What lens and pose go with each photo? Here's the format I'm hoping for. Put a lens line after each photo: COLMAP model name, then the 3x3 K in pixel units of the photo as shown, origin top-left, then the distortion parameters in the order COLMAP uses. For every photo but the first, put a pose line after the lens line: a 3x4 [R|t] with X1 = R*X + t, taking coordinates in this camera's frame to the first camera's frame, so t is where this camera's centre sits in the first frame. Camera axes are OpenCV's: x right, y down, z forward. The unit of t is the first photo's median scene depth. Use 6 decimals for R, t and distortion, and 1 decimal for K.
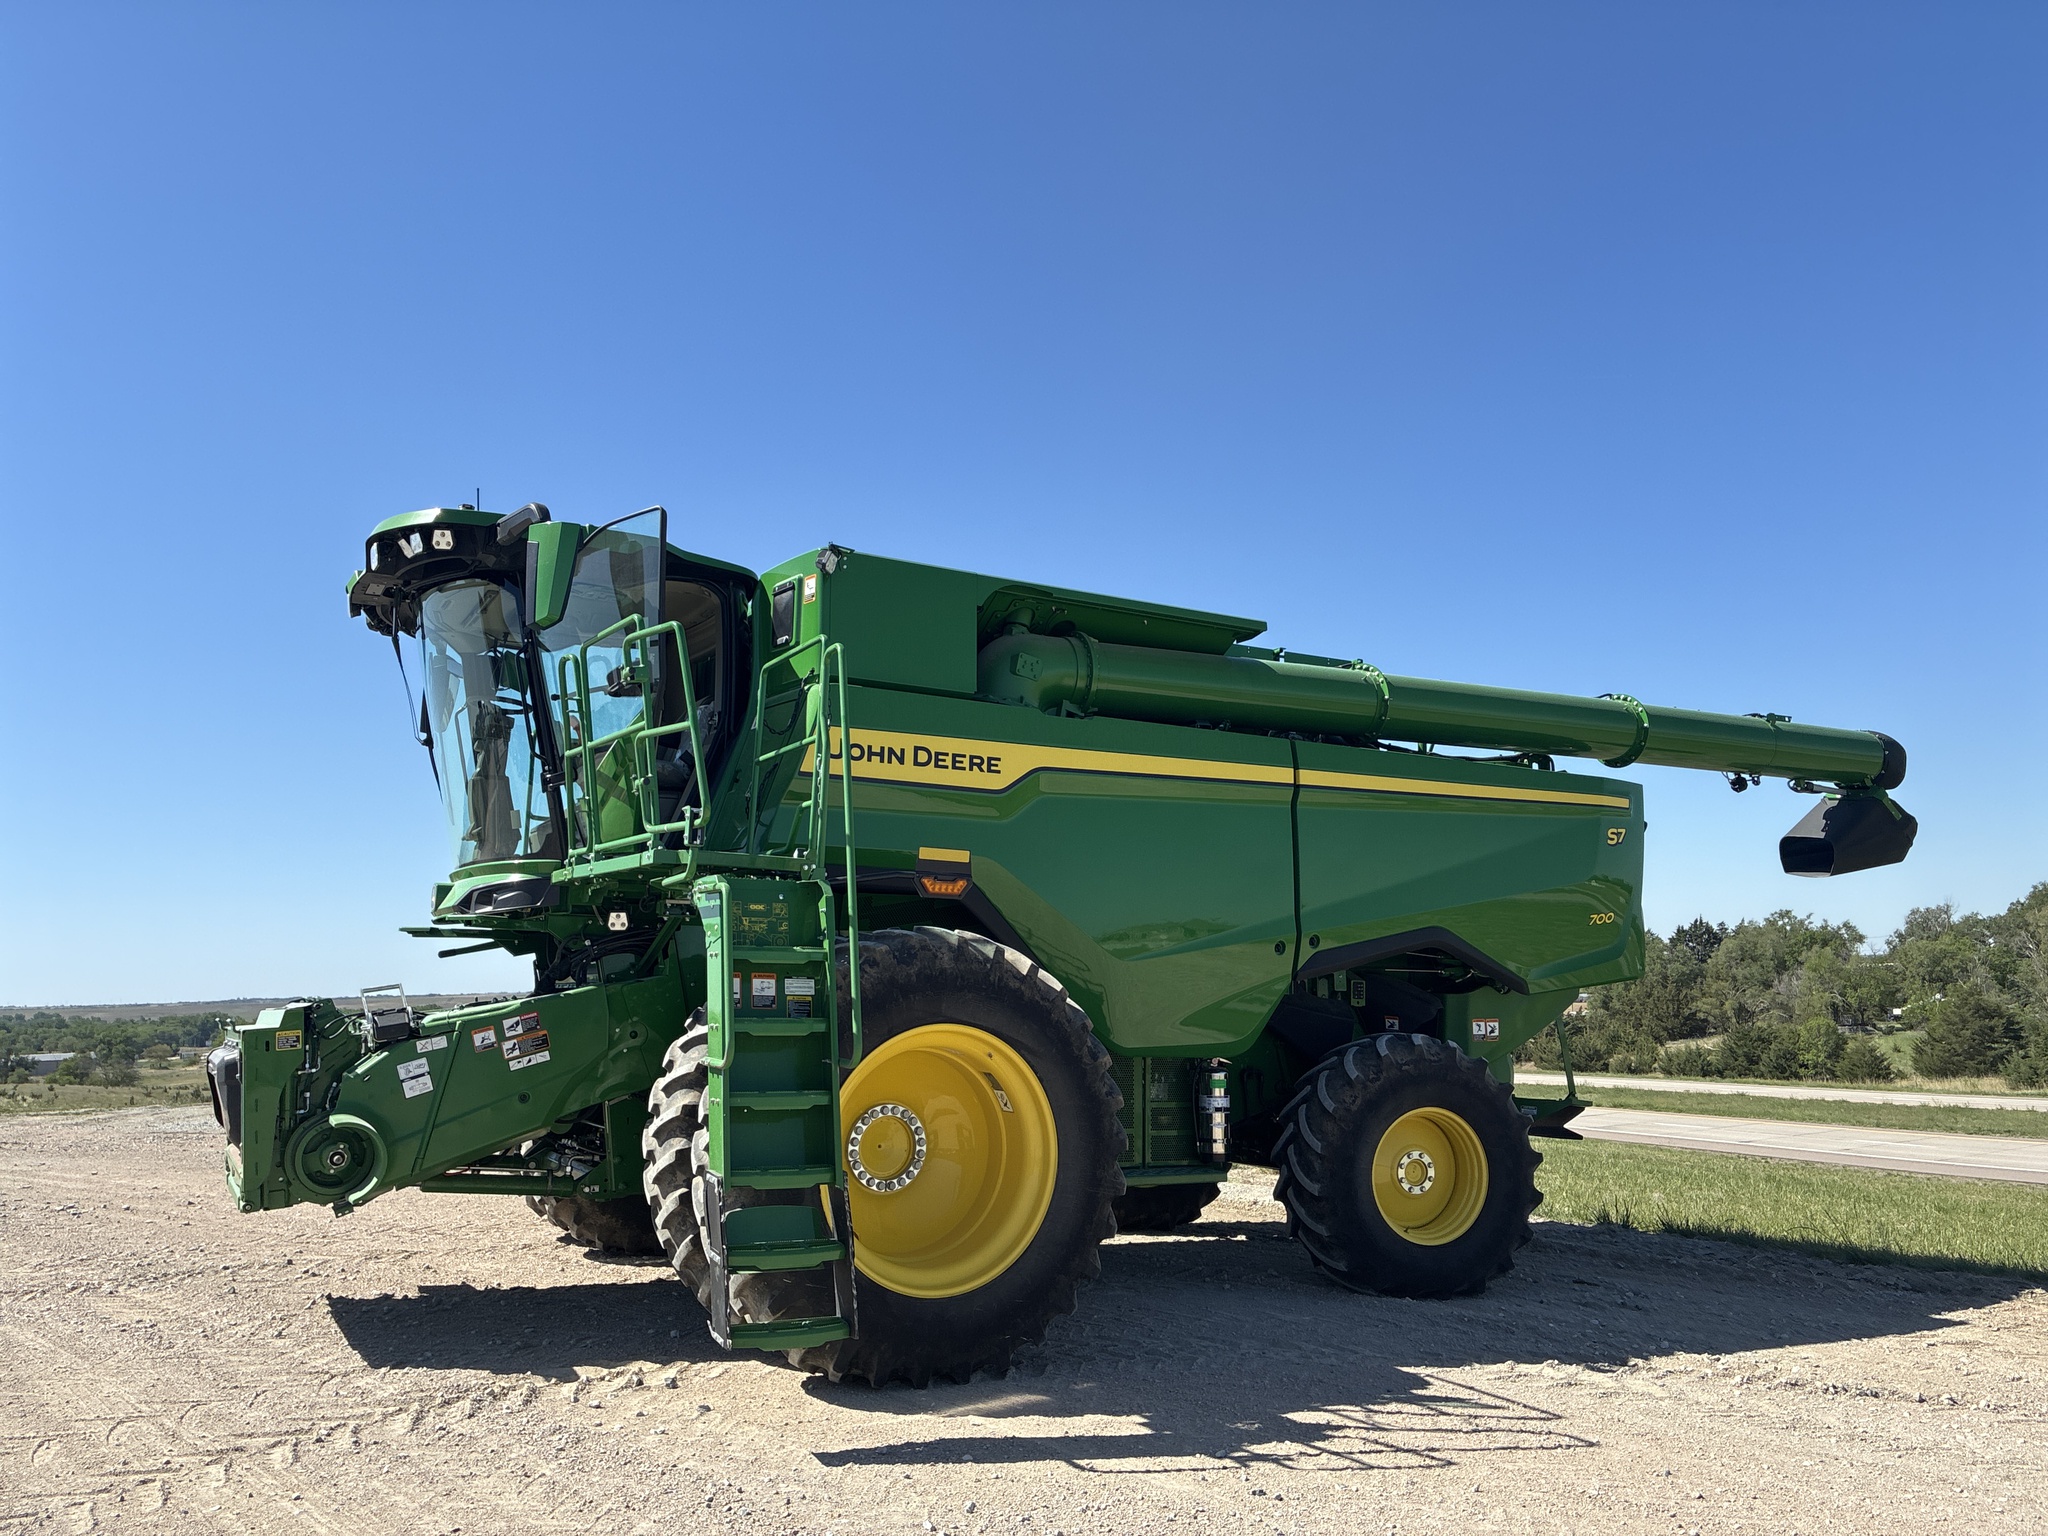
lens RADIAL K [[1565.3, 0, 1024.0], [0, 1565.3, 768.0], [0, 0, 1]] dist [0.020283, -0.002226]
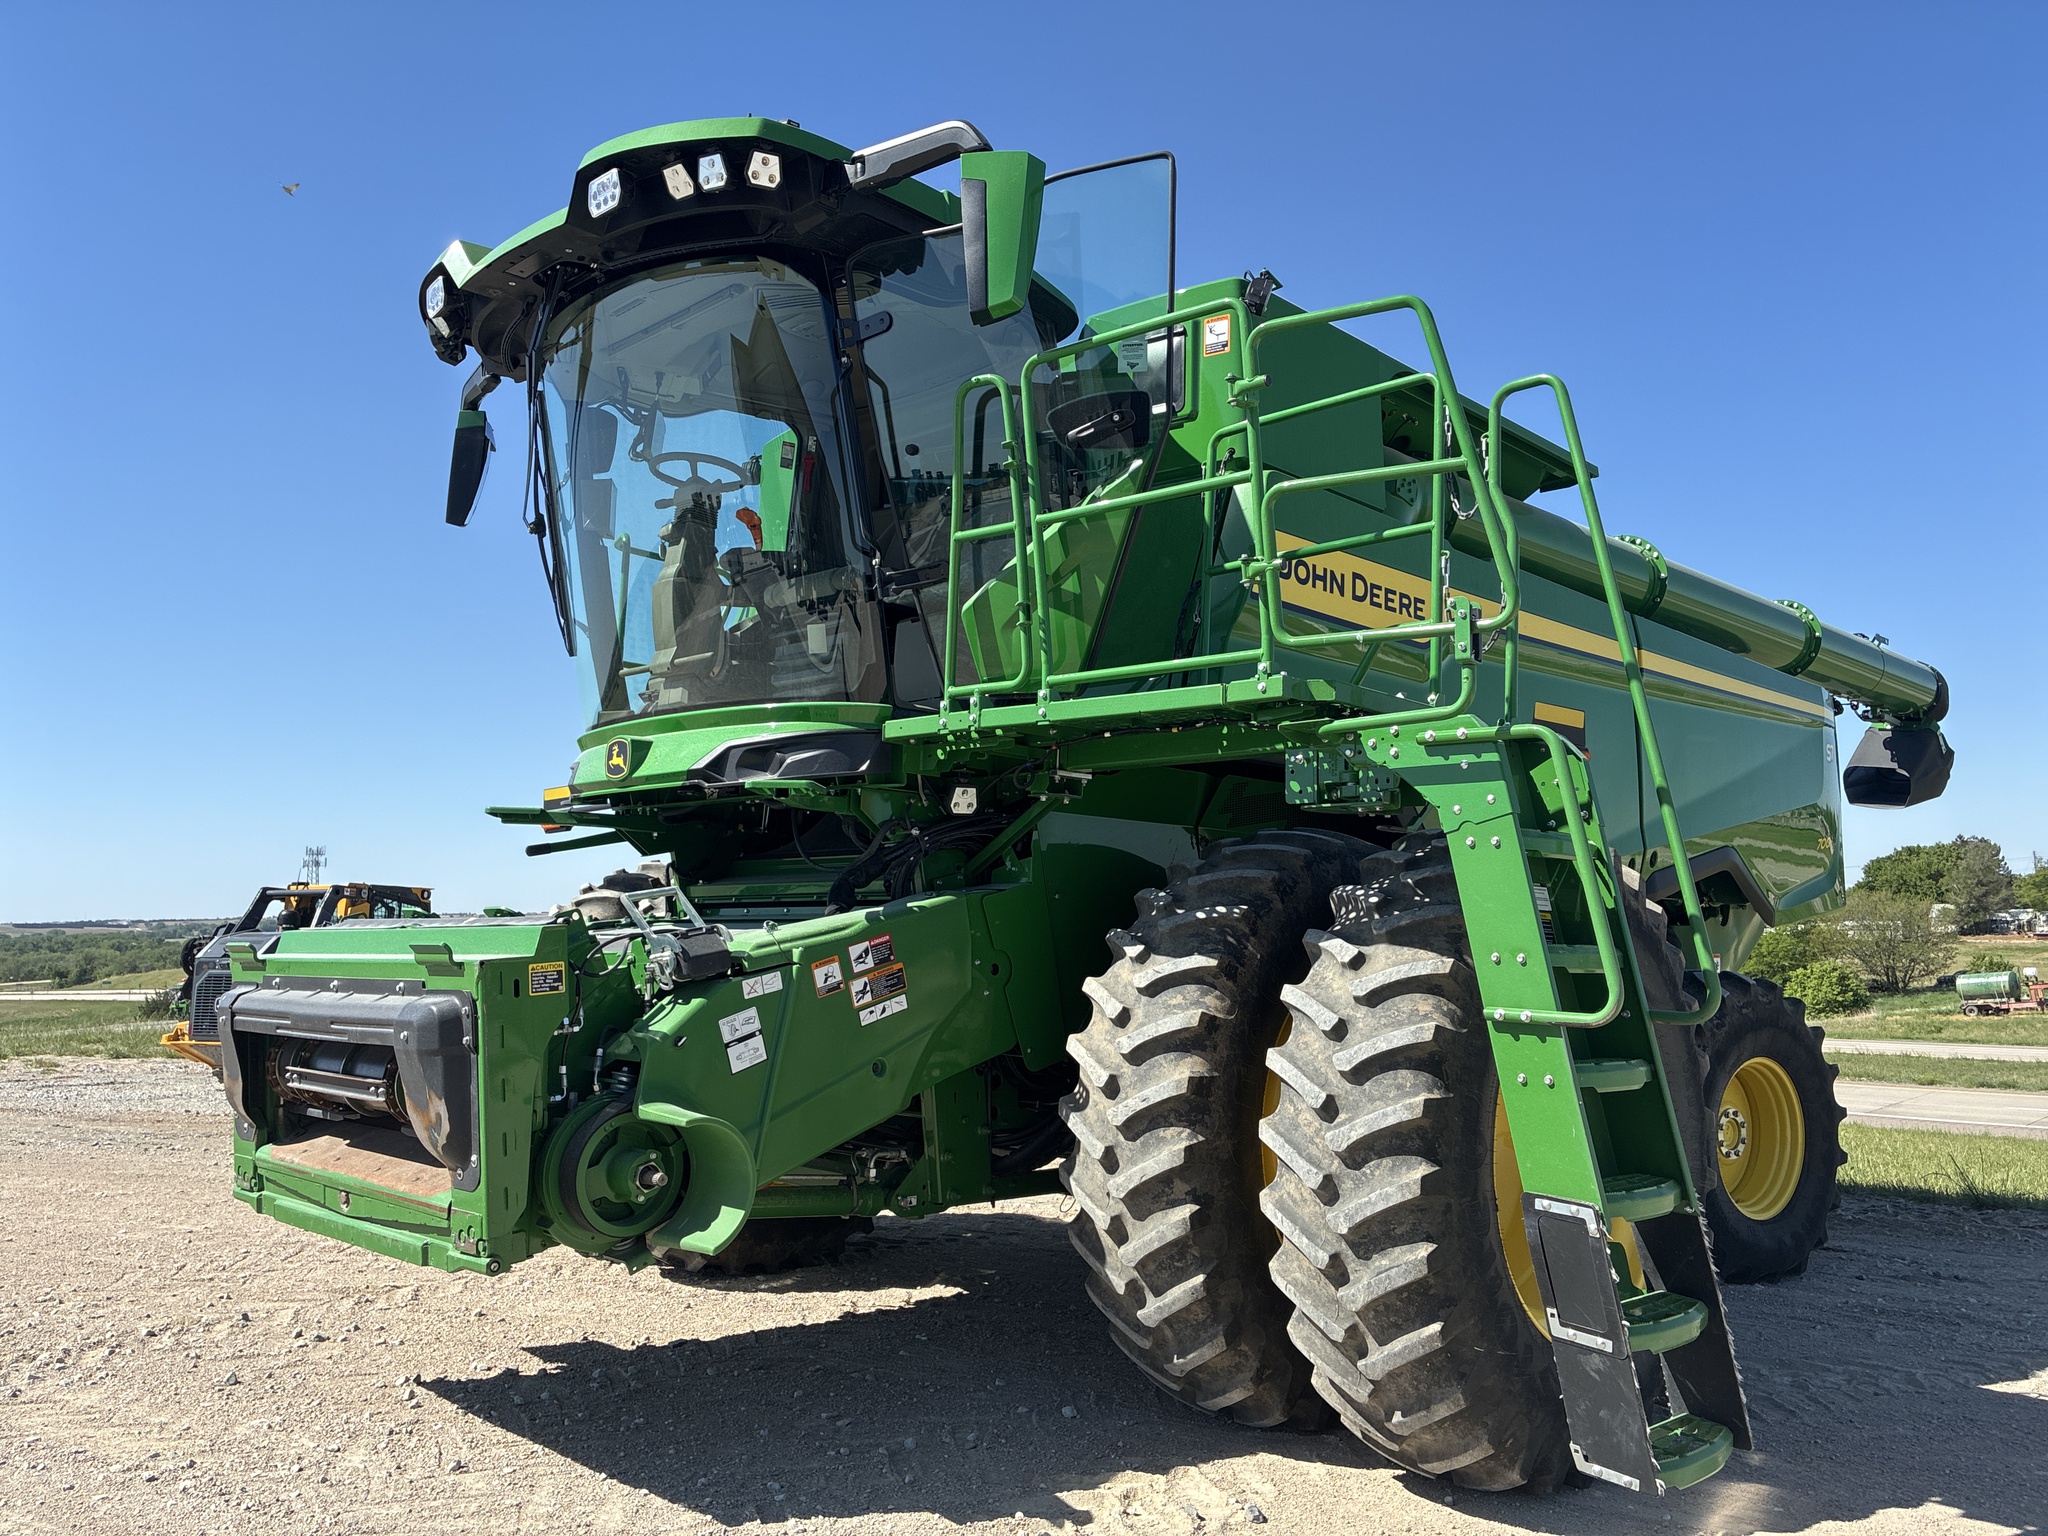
lens RADIAL K [[1536.6, 0, 1024.0], [0, 1536.6, 768.0], [0, 0, 1]] dist [0.070225, -0.096451]
pose [[0.959805, 0.037445, 0.278160, -0.392605], [-0.048199, 0.998328, 0.031918, 0.058030], [-0.276499, -0.044042, 0.960004, 0.343726]]
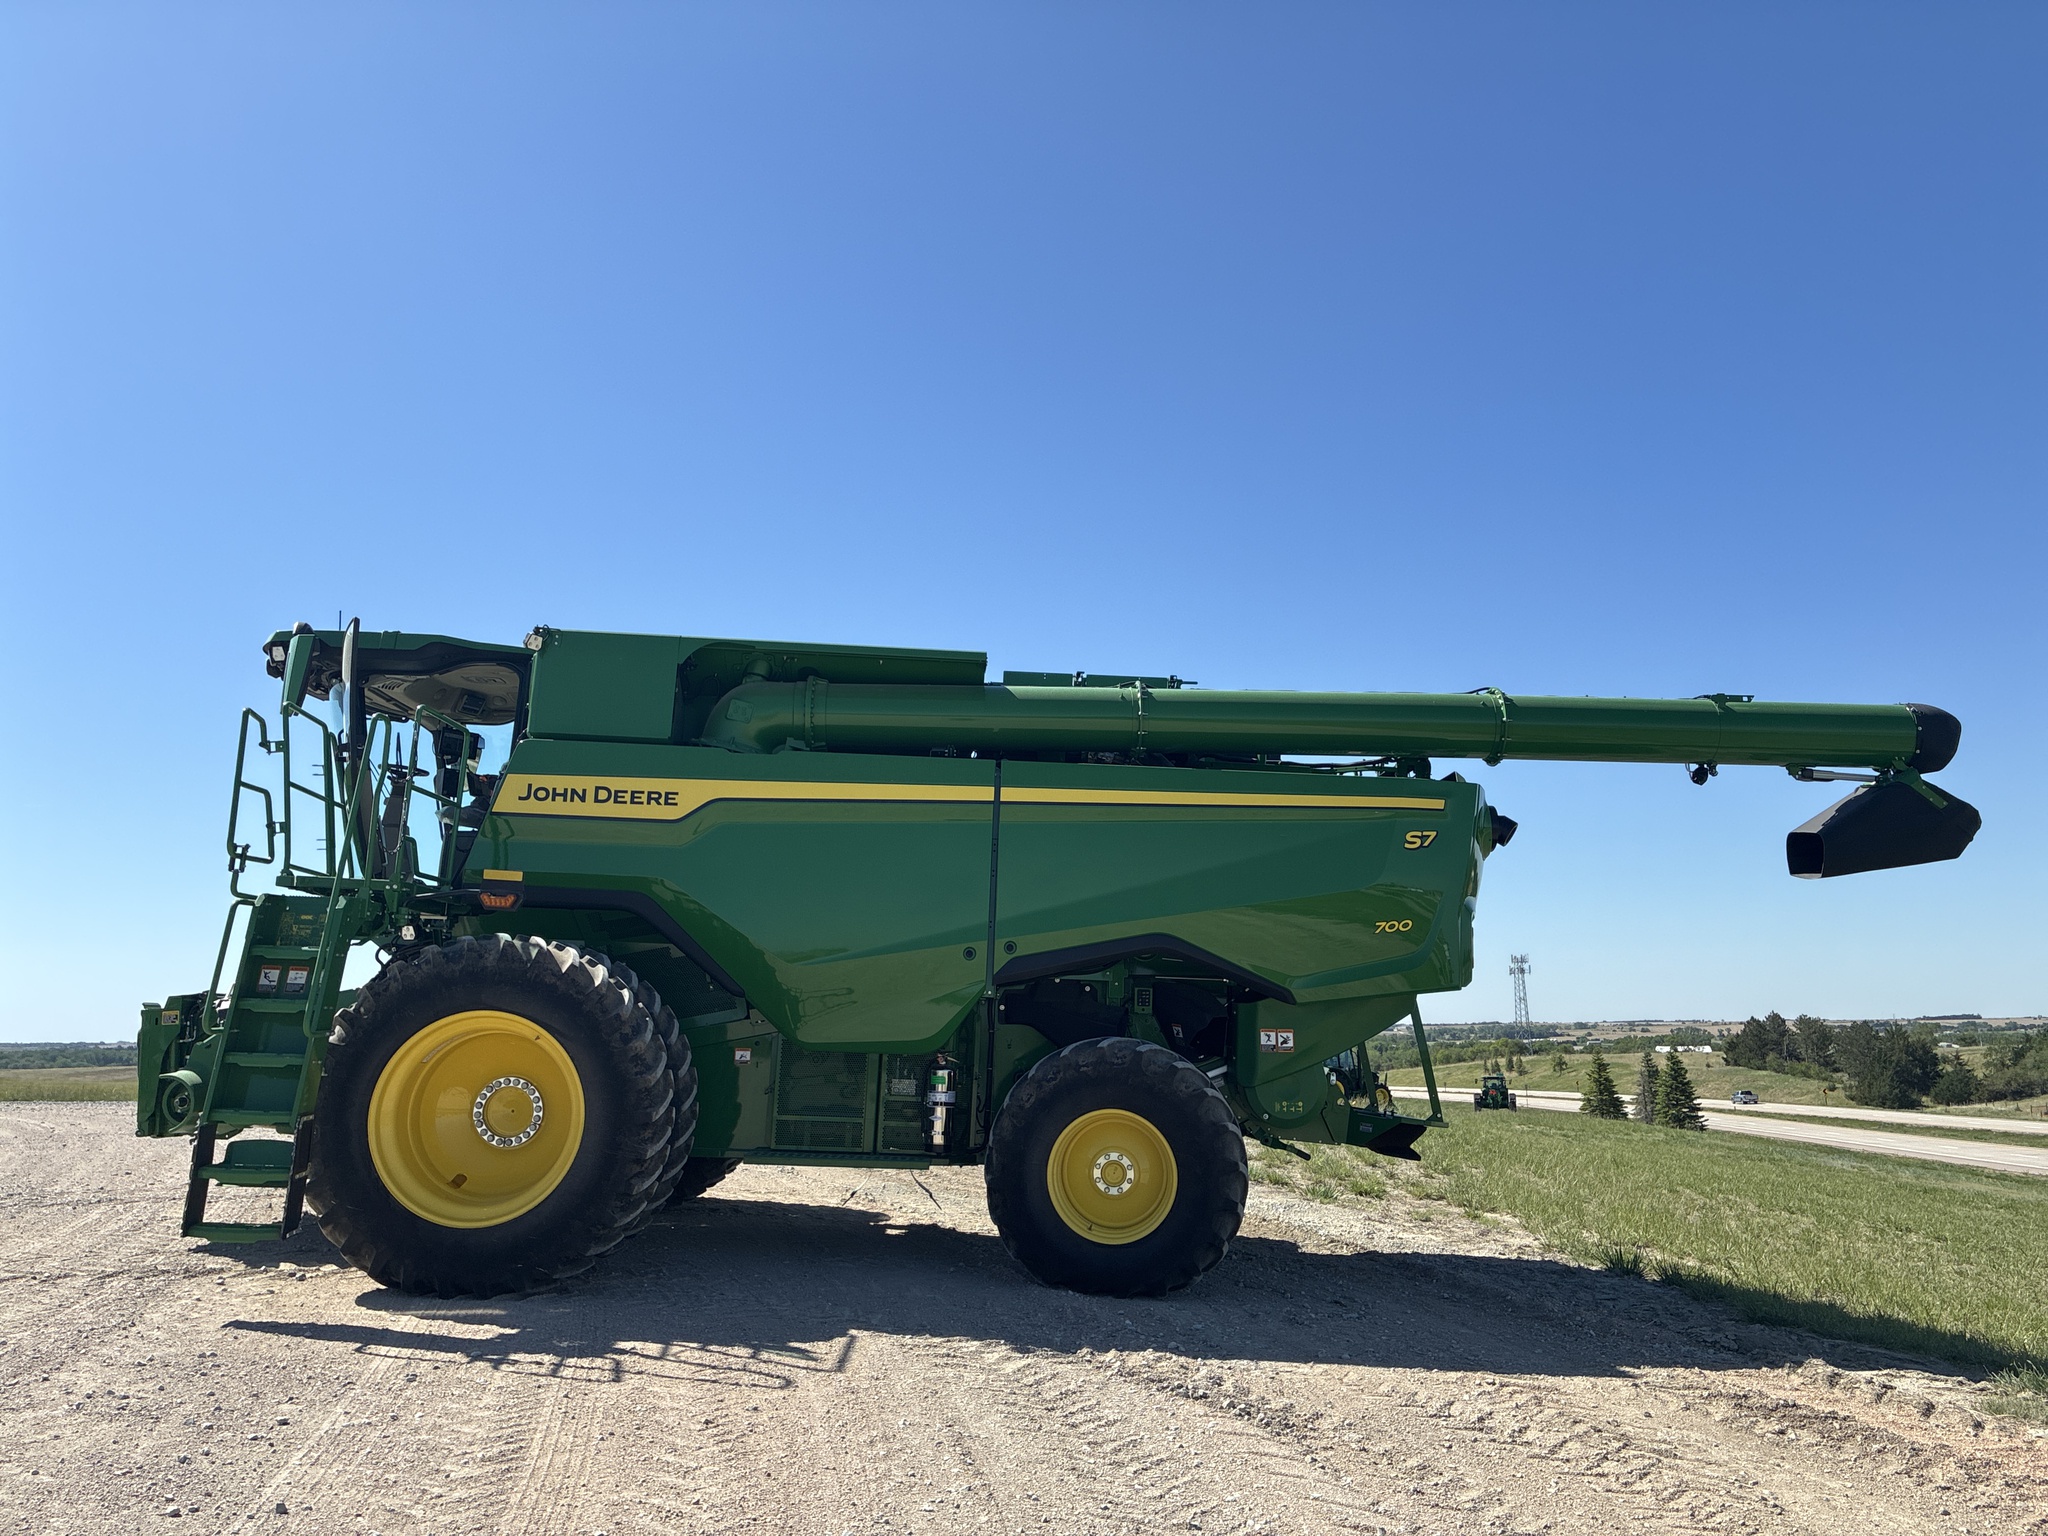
lens RADIAL K [[1558.0, 0, 1024.0], [0, 1558.0, 768.0], [0, 0, 1]] dist [0.093056, -0.170352]
pose [[0.895107, -0.055530, -0.442379, 0.735691], [0.045703, 0.998415, -0.032850, 0.025785], [0.443502, 0.009186, 0.896226, 0.055731]]
